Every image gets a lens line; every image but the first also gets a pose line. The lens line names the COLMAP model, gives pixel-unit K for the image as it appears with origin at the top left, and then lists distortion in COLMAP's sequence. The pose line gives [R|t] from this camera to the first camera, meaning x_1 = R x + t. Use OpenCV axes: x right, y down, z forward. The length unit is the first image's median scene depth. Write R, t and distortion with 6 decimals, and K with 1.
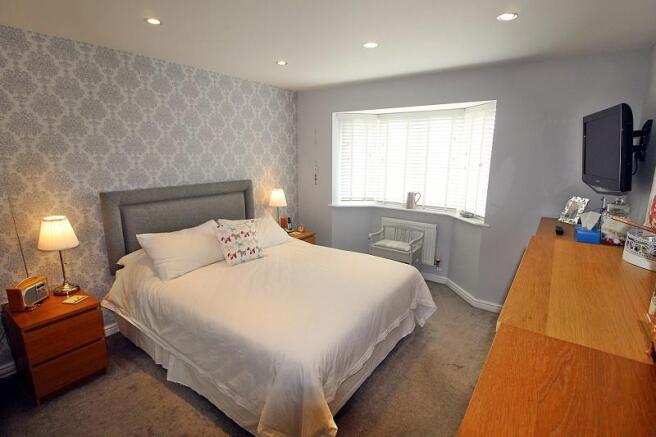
lens RADIAL K [[311.0, 0, 326.2], [0, 311.0, 216.7], [0, 0, 1]] dist [-0.010497, -0.004472]
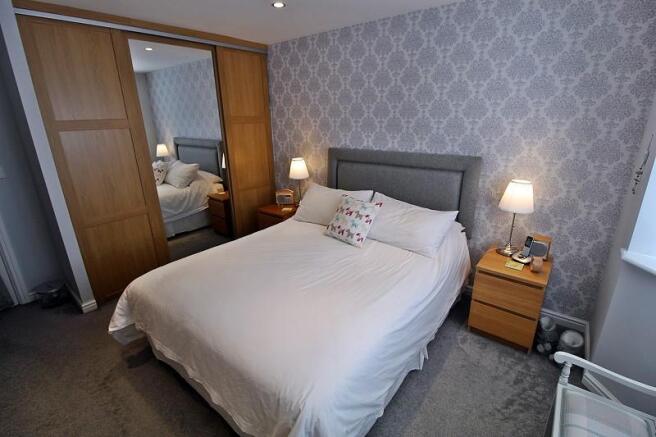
lens RADIAL K [[311.0, 0, 325.7], [0, 311.0, 220.9], [0, 0, 1]] dist [-0.010497, -0.004472]
pose [[-0.050816, 0.312390, -0.948594, 0.543354], [-0.187038, 0.930039, 0.316299, -0.172181], [0.981037, 0.193496, 0.011168, 0.853093]]
